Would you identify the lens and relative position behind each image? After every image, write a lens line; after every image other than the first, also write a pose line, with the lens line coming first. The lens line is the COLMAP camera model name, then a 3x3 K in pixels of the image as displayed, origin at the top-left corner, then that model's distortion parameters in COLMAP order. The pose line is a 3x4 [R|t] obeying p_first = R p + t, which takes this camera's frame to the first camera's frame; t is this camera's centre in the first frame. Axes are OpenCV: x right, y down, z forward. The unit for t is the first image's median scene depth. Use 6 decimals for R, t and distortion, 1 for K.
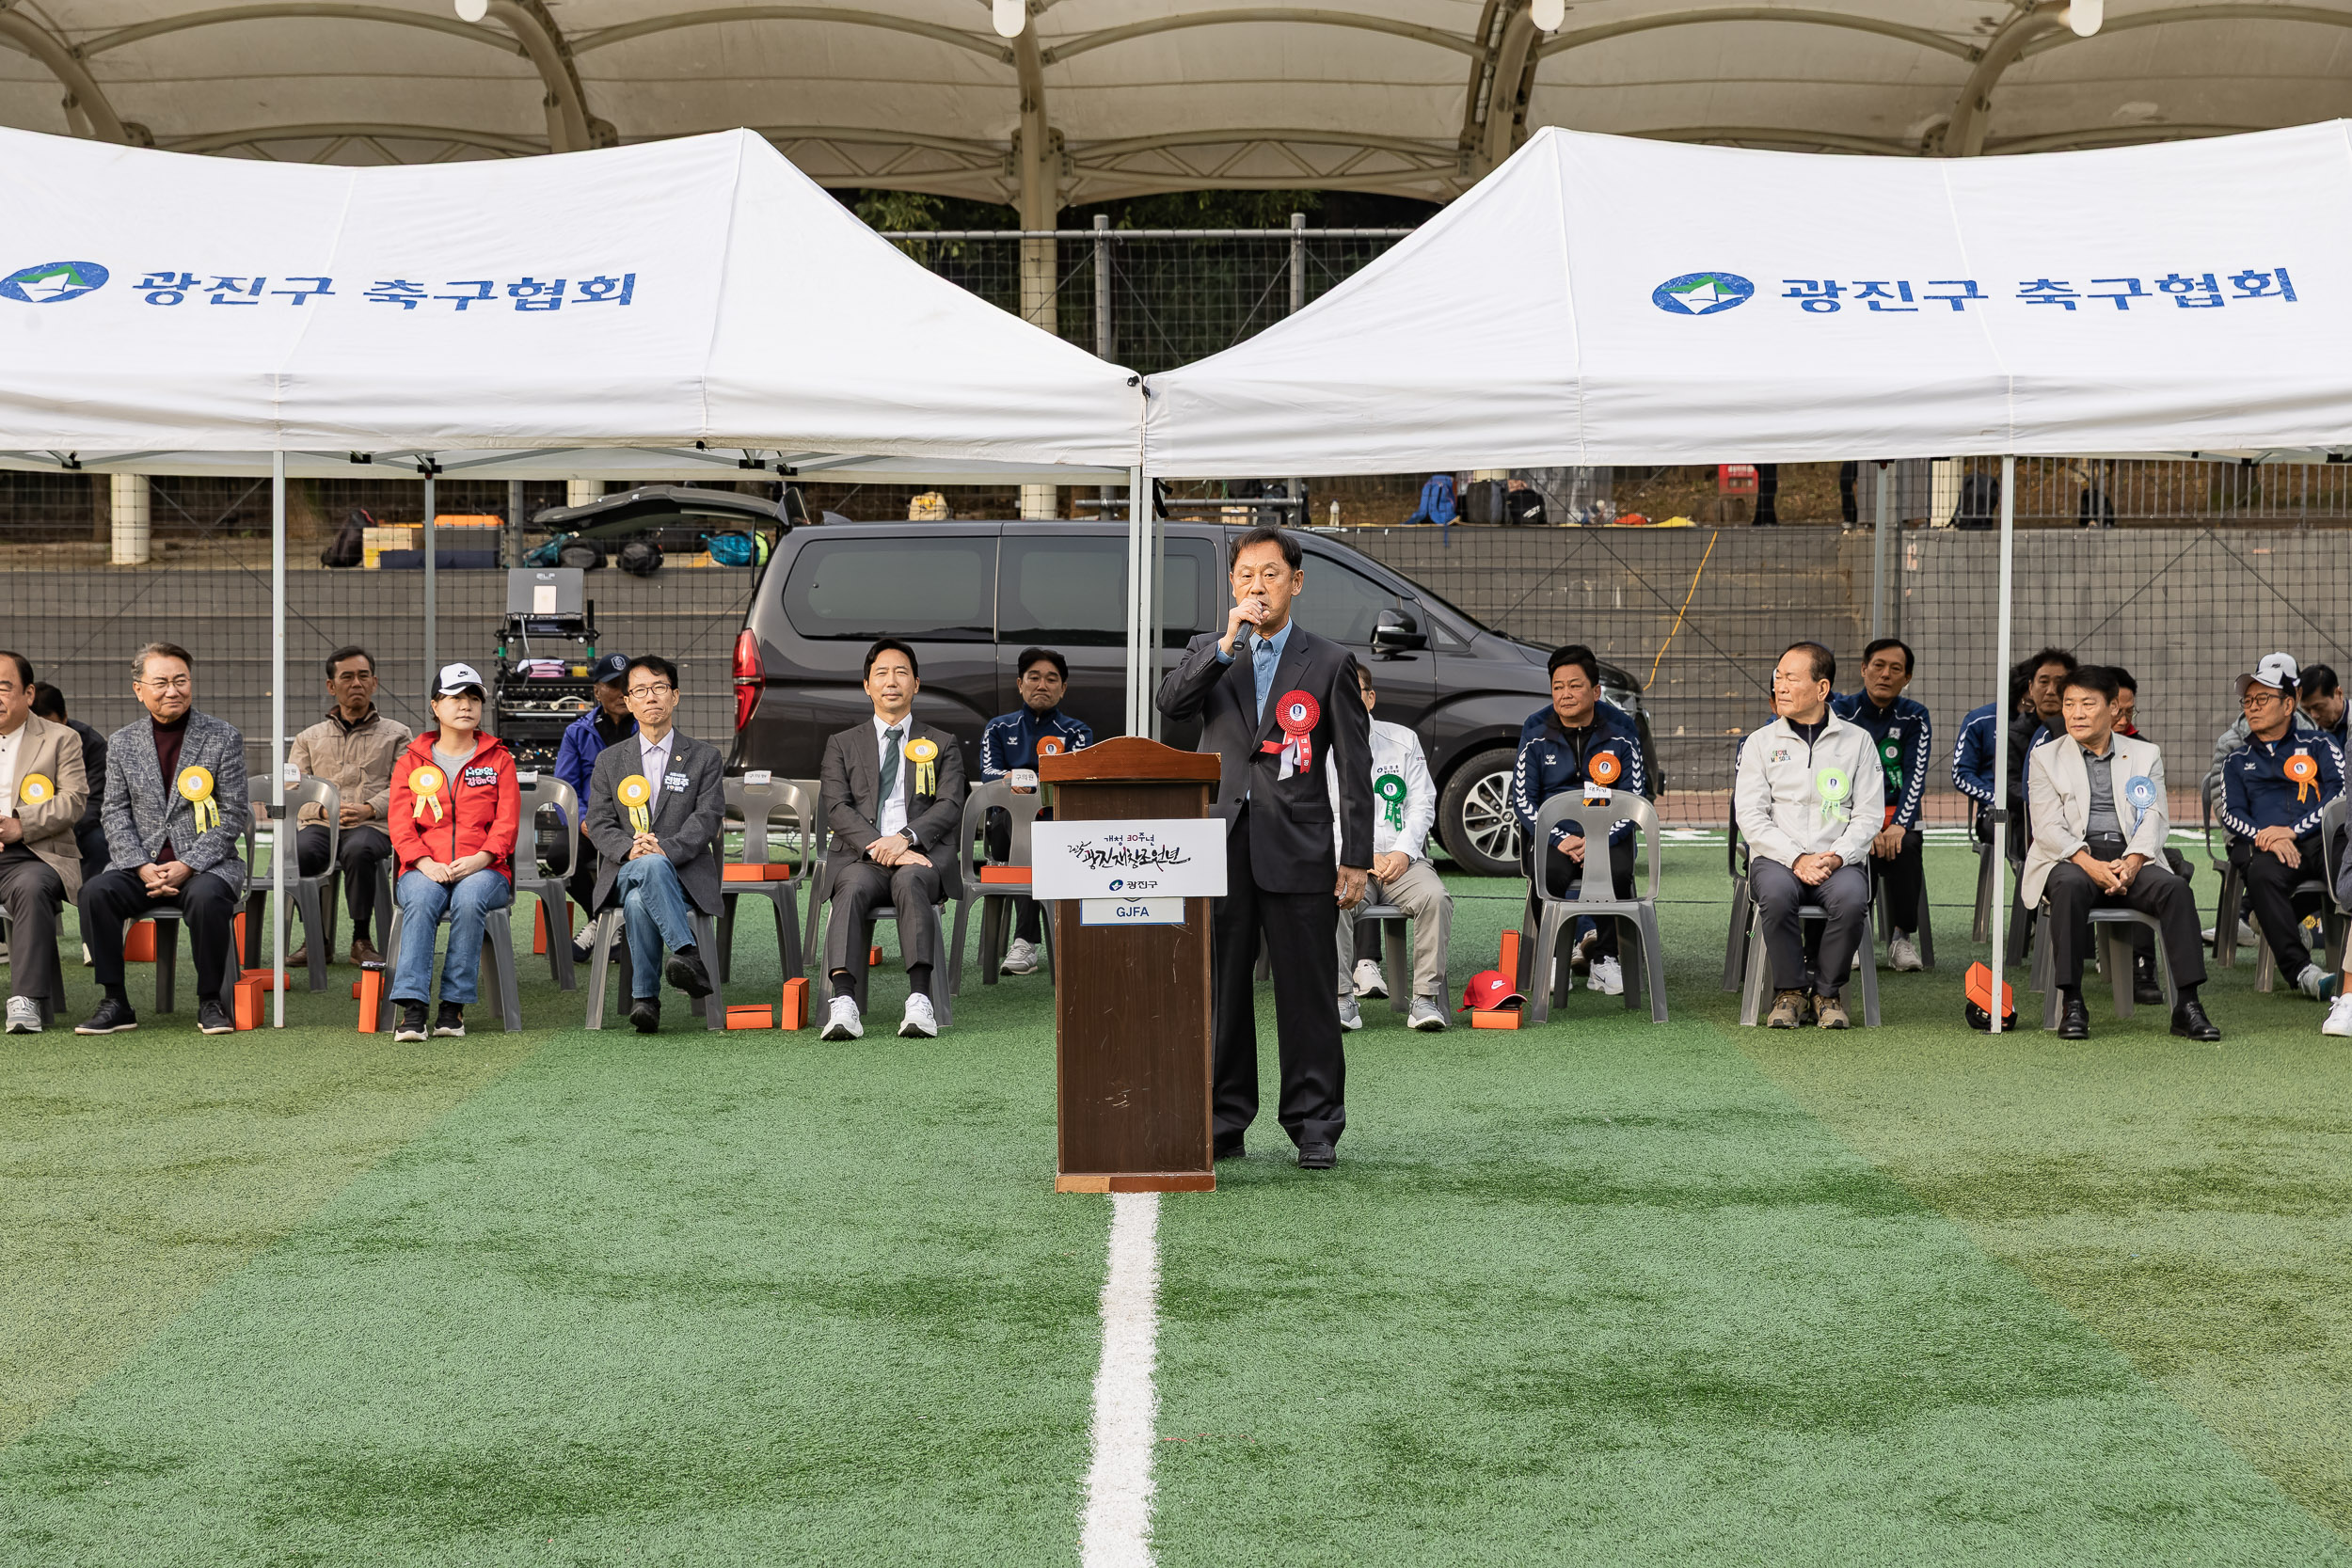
lens RADIAL K [[4439.4, 0, 1172.9], [0, 4439.4, 847.2], [0, 0, 1]] dist [0.077759, 0.101840]
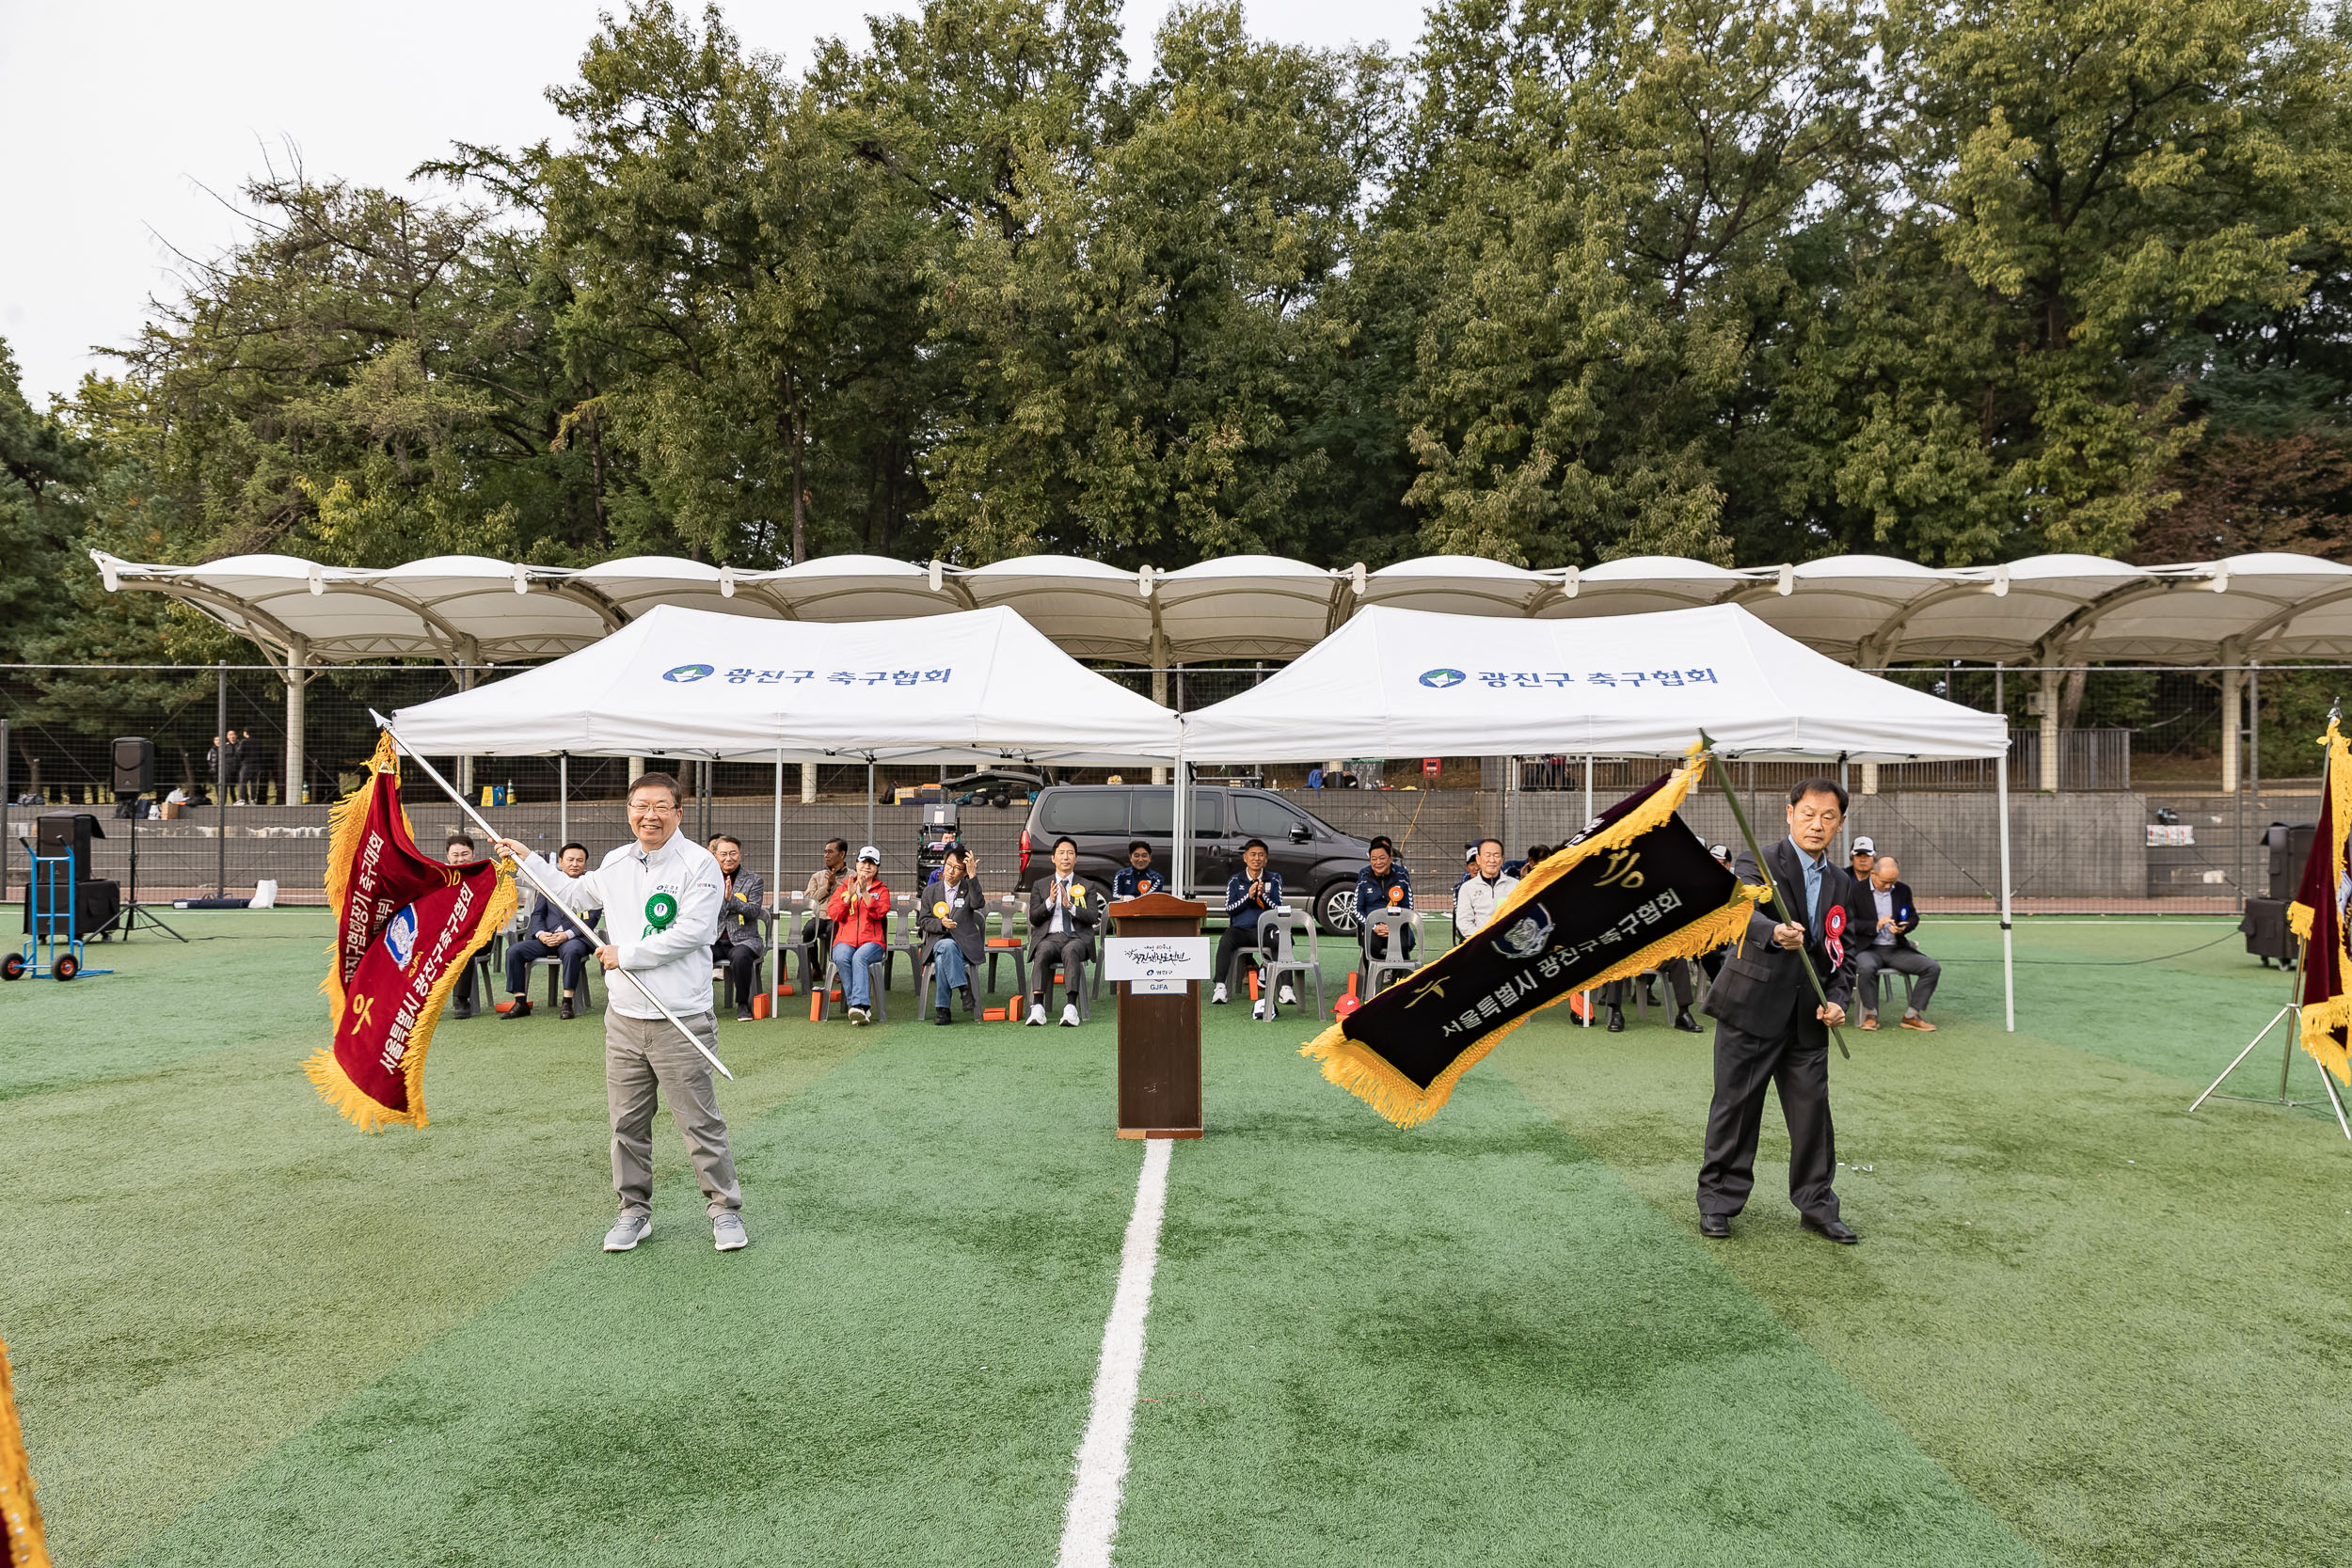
lens RADIAL K [[1572.0, 0, 1175.5], [0, 1572.0, 796.4], [0, 0, 1]] dist [-0.023110, 0.042420]
pose [[0.999603, 0.003697, -0.027926, 0.011256], [-0.005615, 0.997608, -0.068892, -0.013981], [0.027604, 0.069022, 0.997233, 0.239717]]
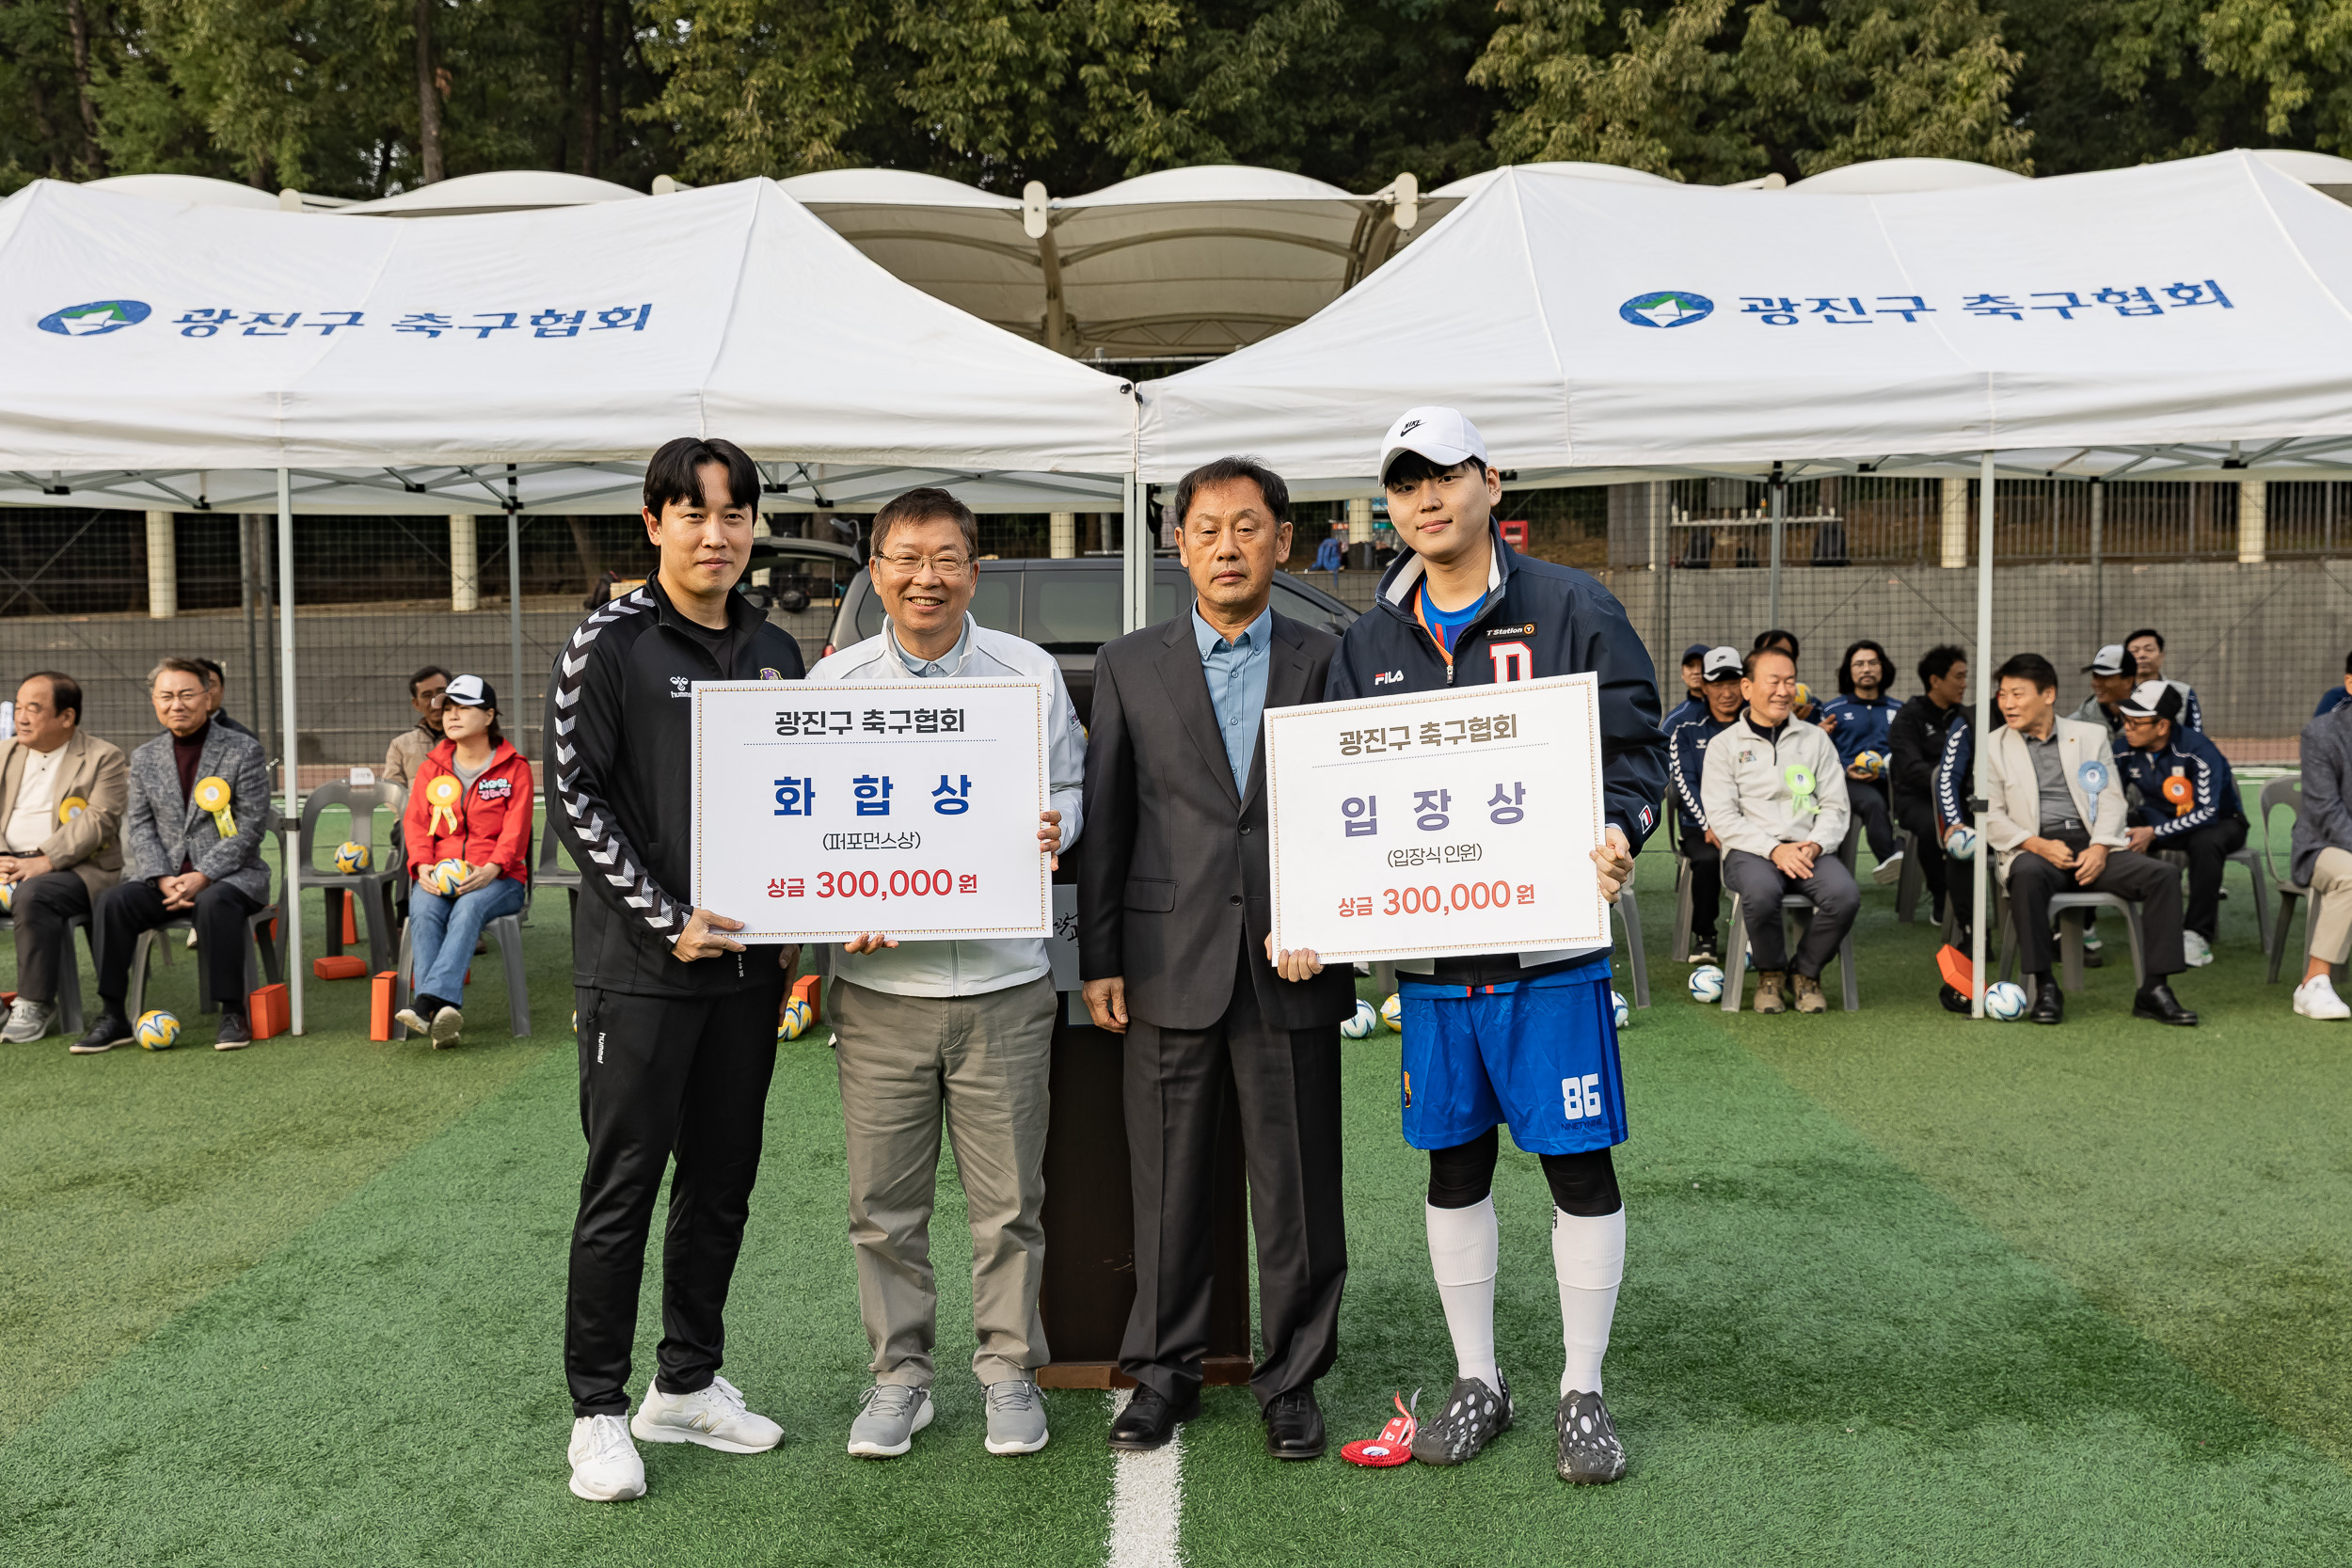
lens RADIAL K [[2422.1, 0, 1171.0], [0, 2422.1, 789.2], [0, 0, 1]] dist [0.017315, 0.039810]
pose [[0.999867, -0.013491, 0.009114, -0.004556], [0.013407, 0.999868, 0.009212, -0.017553], [-0.009237, -0.009088, 0.999916, 0.425264]]
